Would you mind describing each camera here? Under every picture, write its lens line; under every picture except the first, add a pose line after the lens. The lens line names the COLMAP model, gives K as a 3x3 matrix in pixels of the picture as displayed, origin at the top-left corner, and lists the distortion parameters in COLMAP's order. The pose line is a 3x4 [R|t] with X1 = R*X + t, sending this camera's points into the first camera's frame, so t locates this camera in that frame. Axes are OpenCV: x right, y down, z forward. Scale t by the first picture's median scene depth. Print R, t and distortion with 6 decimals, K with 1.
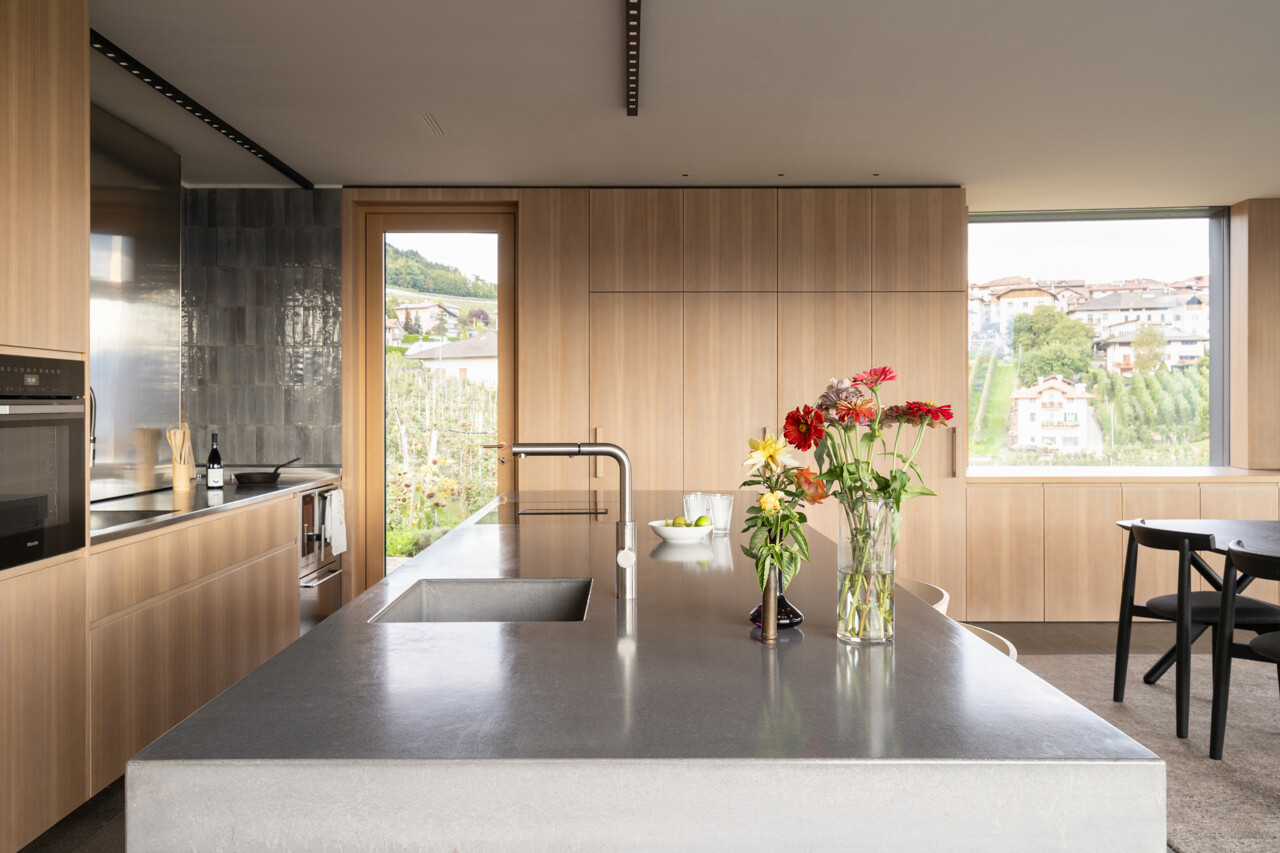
lens RADIAL K [[1016.9, 0, 636.5], [0, 1016.9, 425.4], [0, 0, 1]] dist [-0.003702, -0.004477]
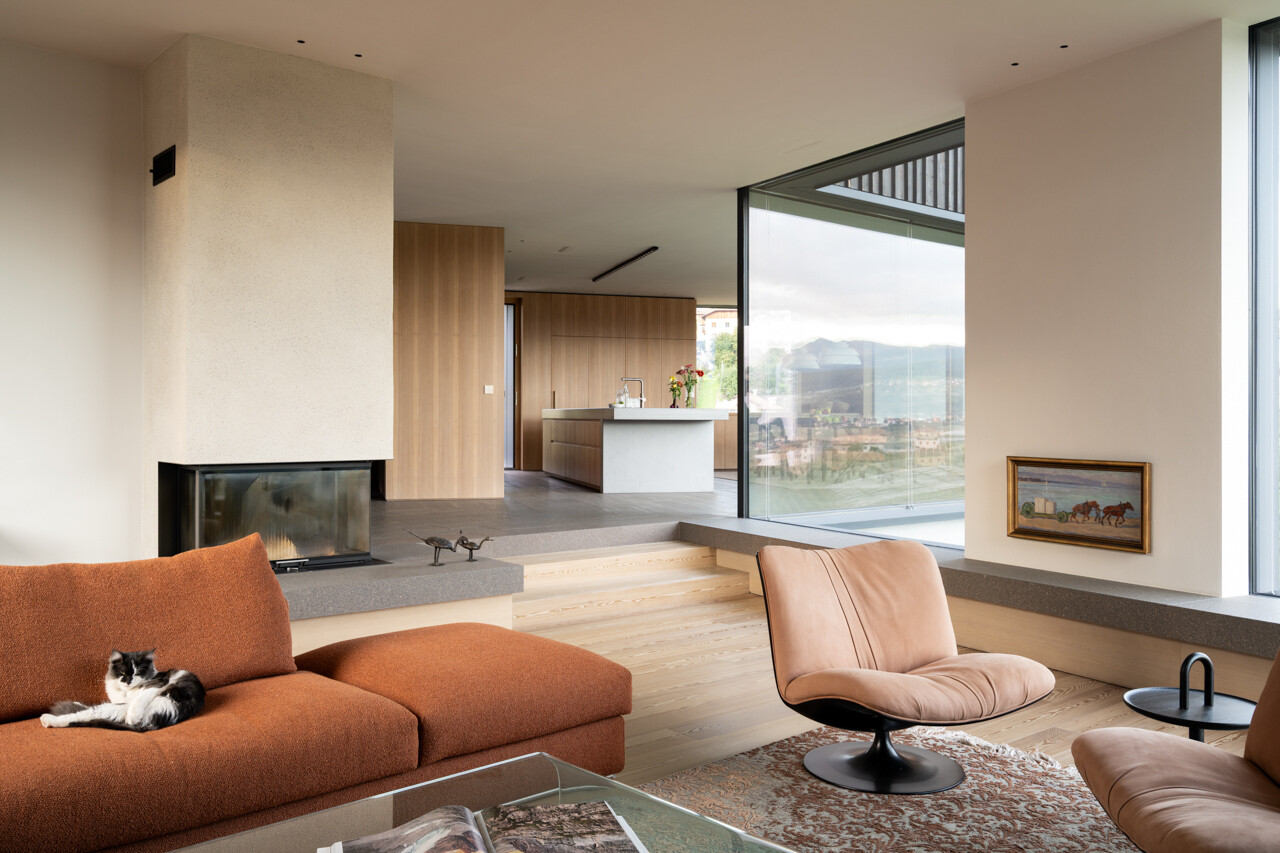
lens RADIAL K [[1016.9, 0, 642.8], [0, 1016.9, 428.7], [0, 0, 1]] dist [-0.003702, -0.004477]
pose [[0.960339, 0.005052, 0.278789, -0.517414], [-0.002902, 0.999963, -0.008124, 0.112479], [-0.278819, 0.006992, 0.960318, -1.417606]]
